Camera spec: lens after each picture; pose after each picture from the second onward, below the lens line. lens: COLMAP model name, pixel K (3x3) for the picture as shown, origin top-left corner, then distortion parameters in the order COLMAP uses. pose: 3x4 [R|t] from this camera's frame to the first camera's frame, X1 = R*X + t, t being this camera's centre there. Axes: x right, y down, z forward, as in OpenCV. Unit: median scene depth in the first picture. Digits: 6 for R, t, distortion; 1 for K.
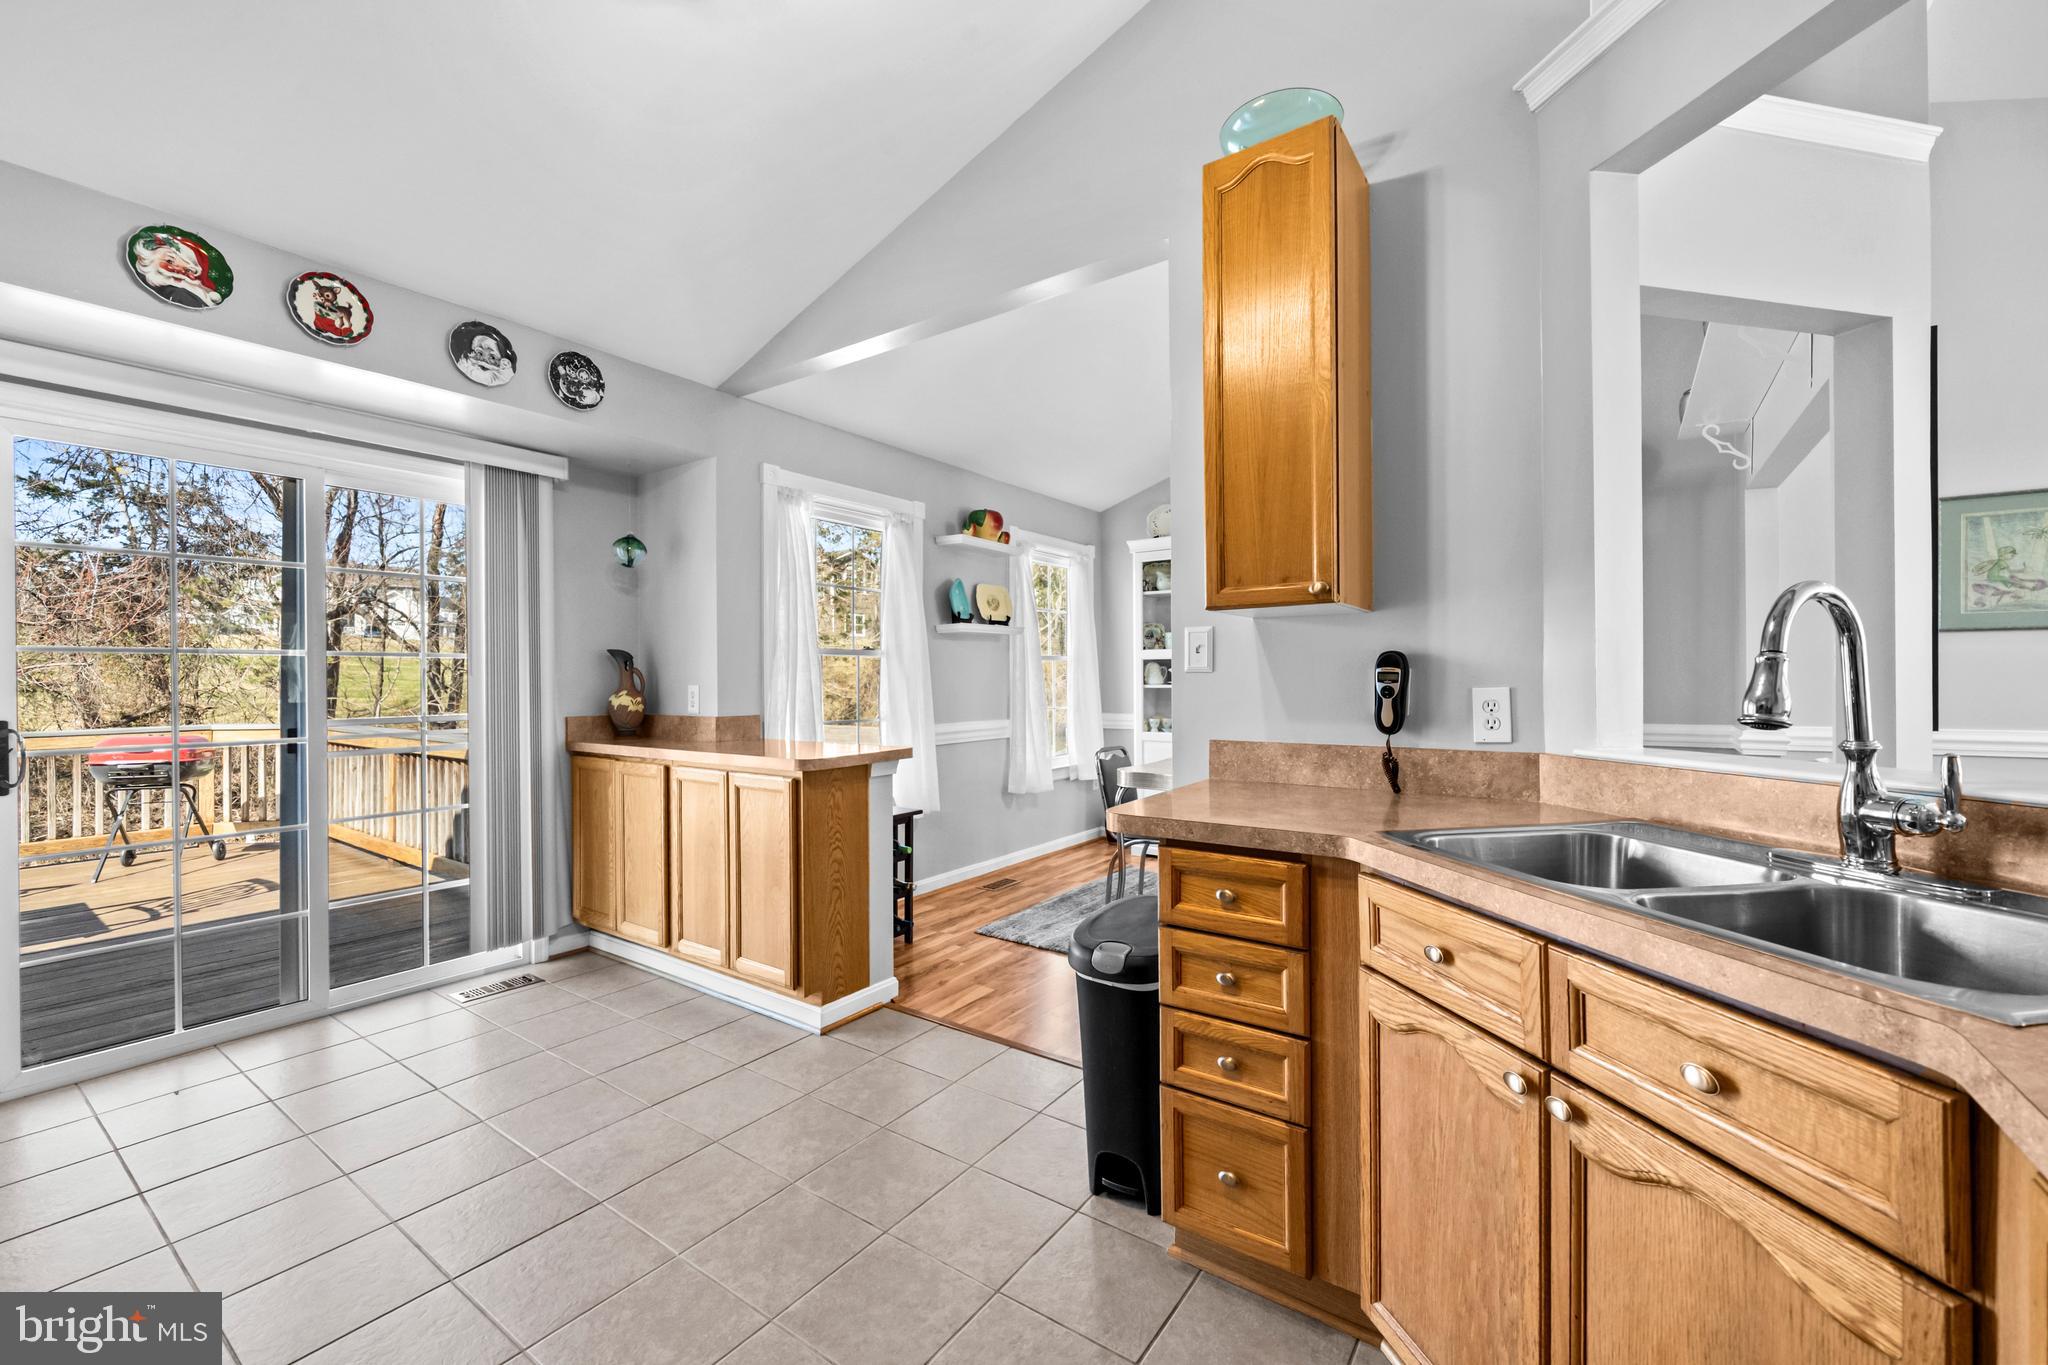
lens RADIAL K [[822.1, 0, 1024.0], [0, 822.1, 682.5], [0, 0, 1]] dist [-0.000895, -0.000335]
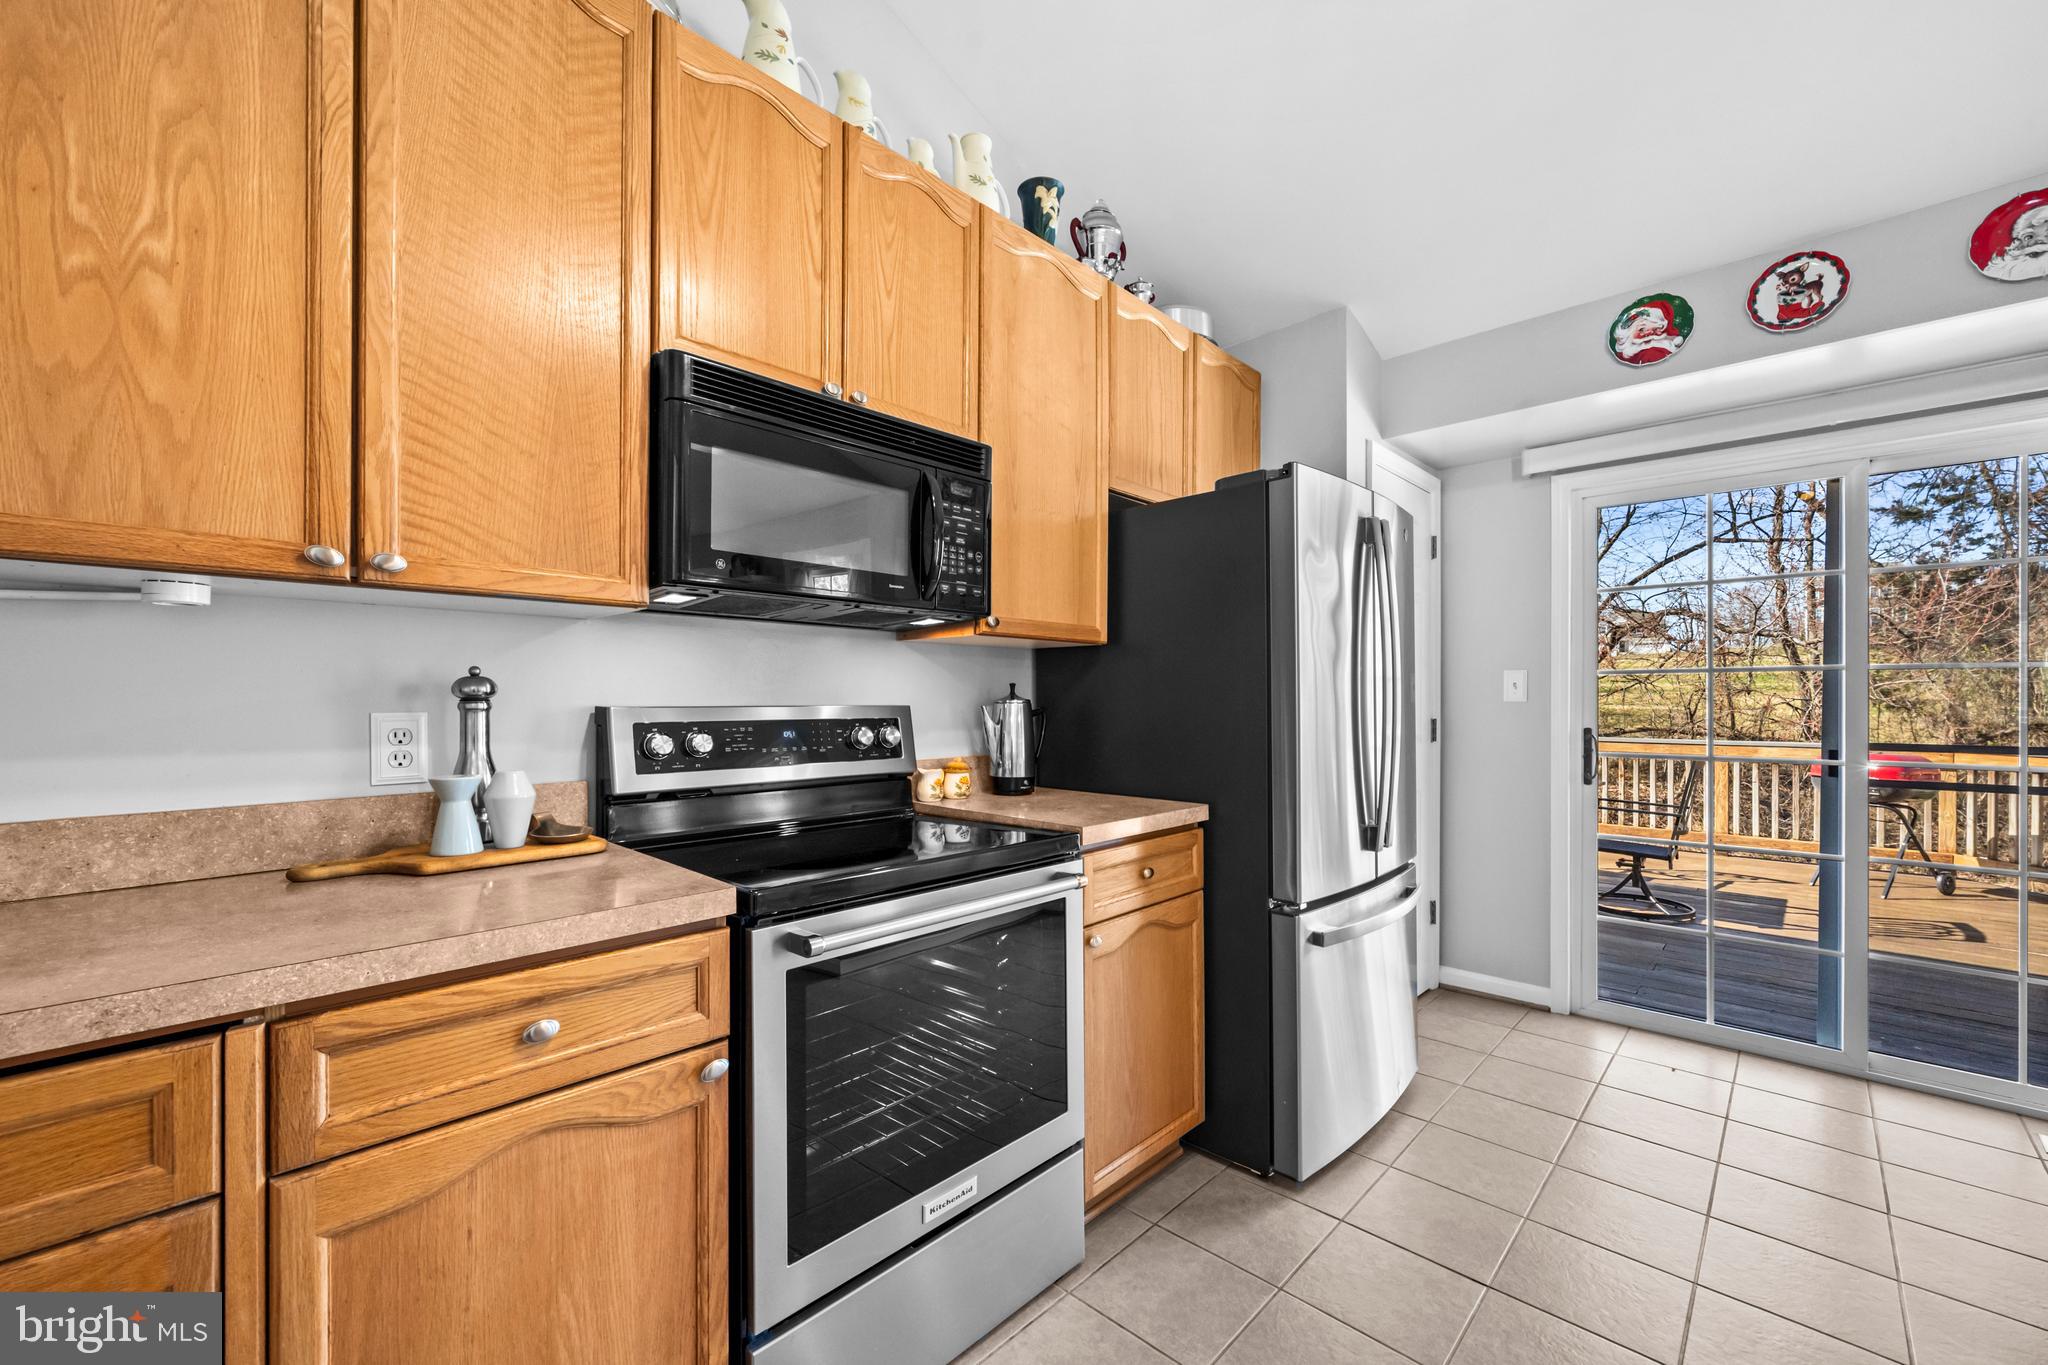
lens RADIAL K [[822.0, 0, 1012.7], [0, 822.0, 696.2], [0, 0, 1]] dist [0.000239, 0.000081]
pose [[-0.154555, 0.002107, -0.987982, 0.161818], [-0.005581, 0.999980, 0.003006, -0.001968], [0.987968, 0.005979, -0.154540, 0.230386]]
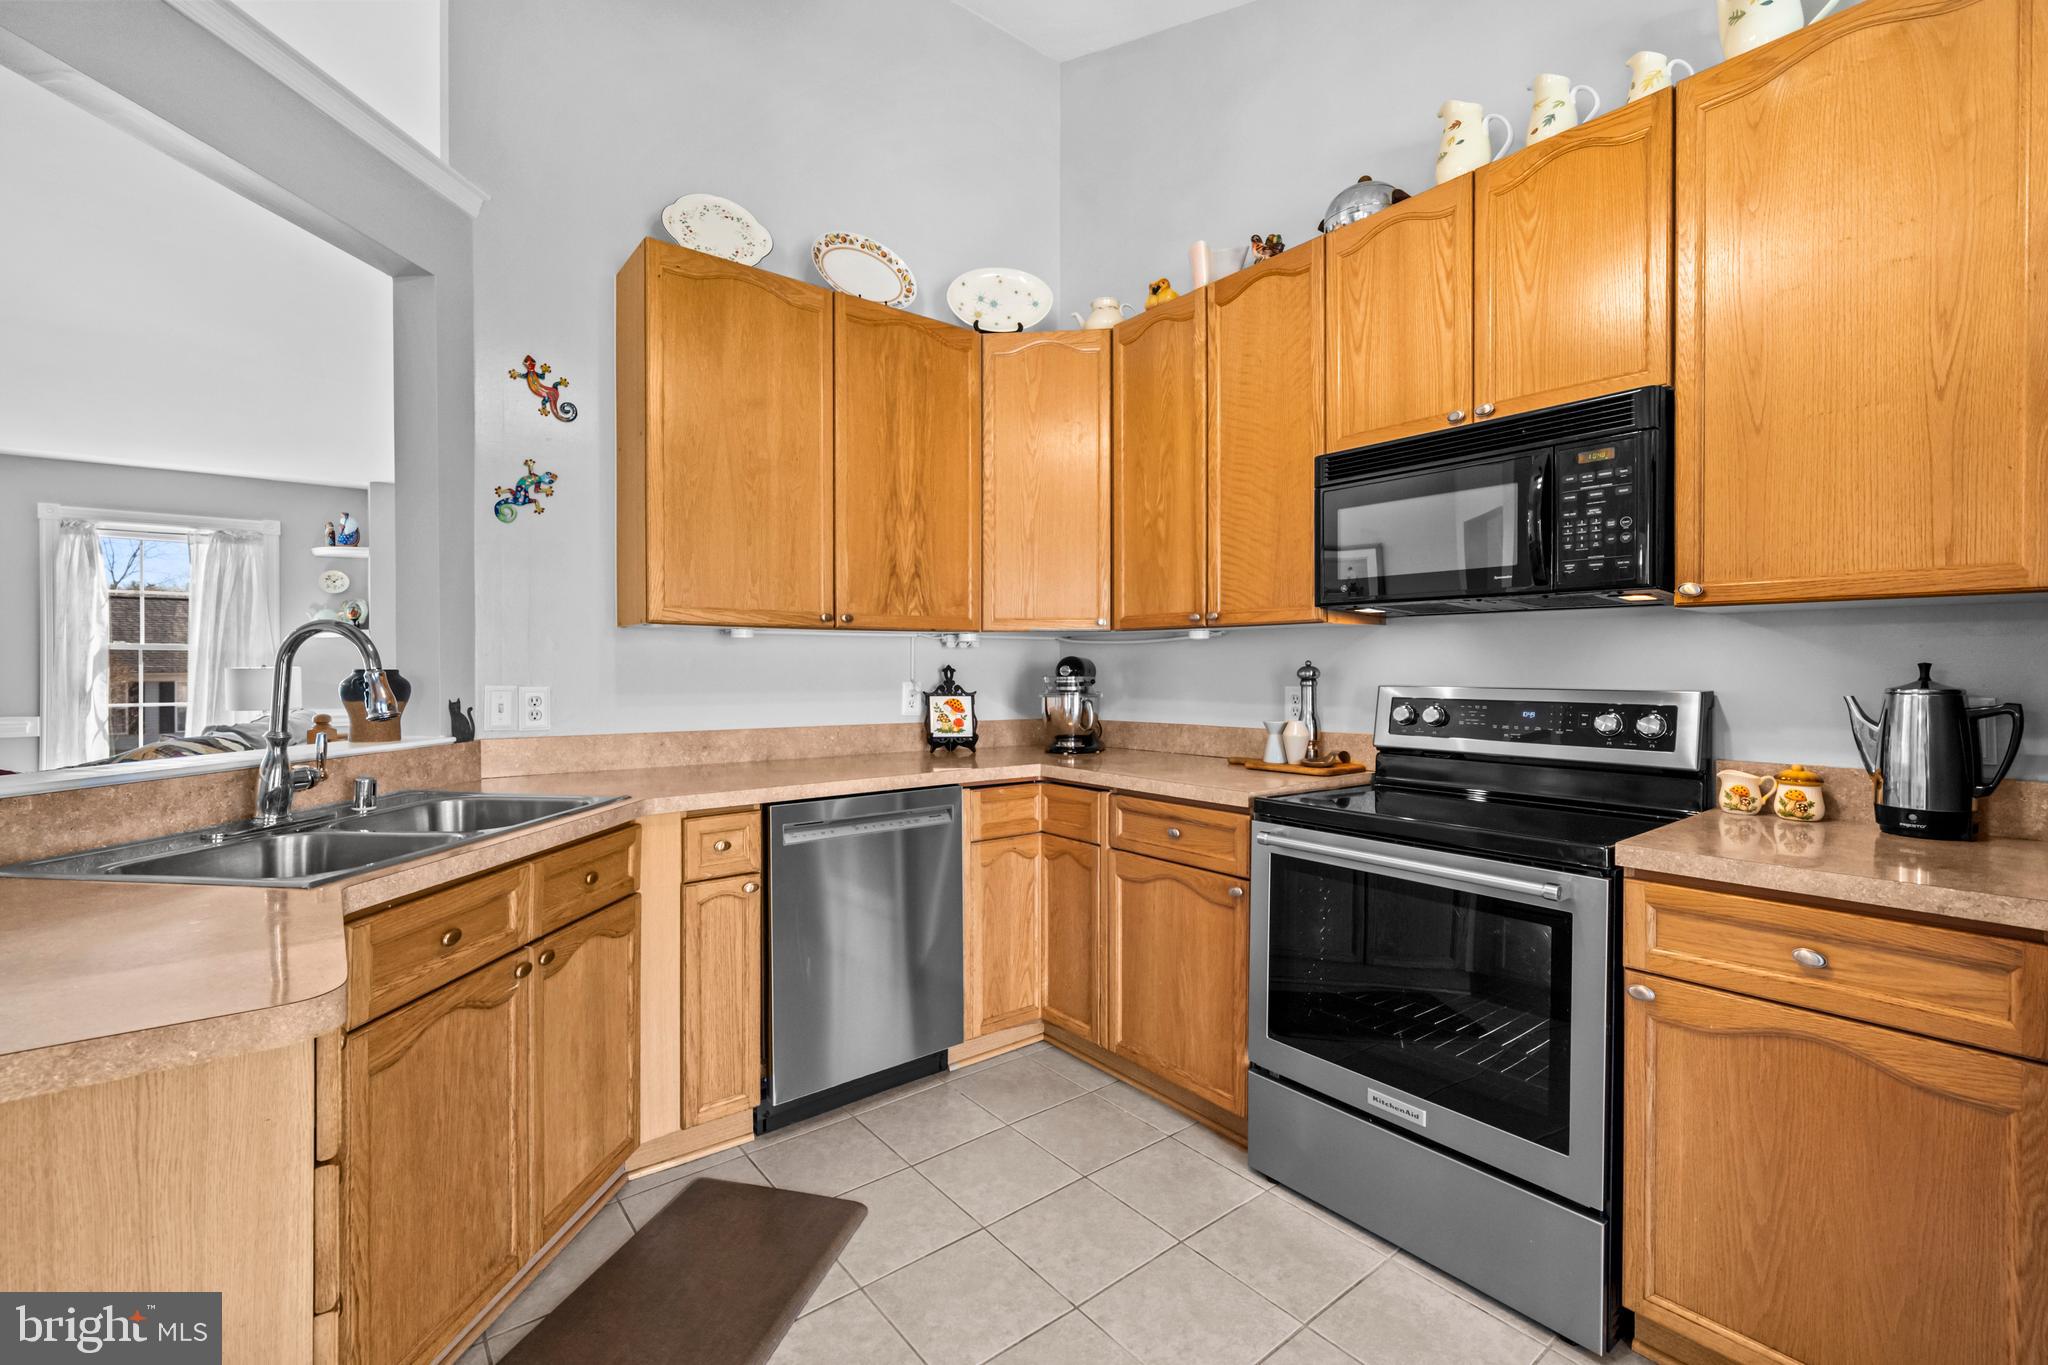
lens RADIAL K [[879.0, 0, 1019.6], [0, 879.0, 669.2], [0, 0, 1]] dist [-0.001199, -0.000103]
pose [[-0.957722, 0.003950, 0.287669, -0.242264], [0.006089, 0.999960, 0.006543, -0.015251], [-0.287632, 0.008018, -0.957708, 0.789833]]
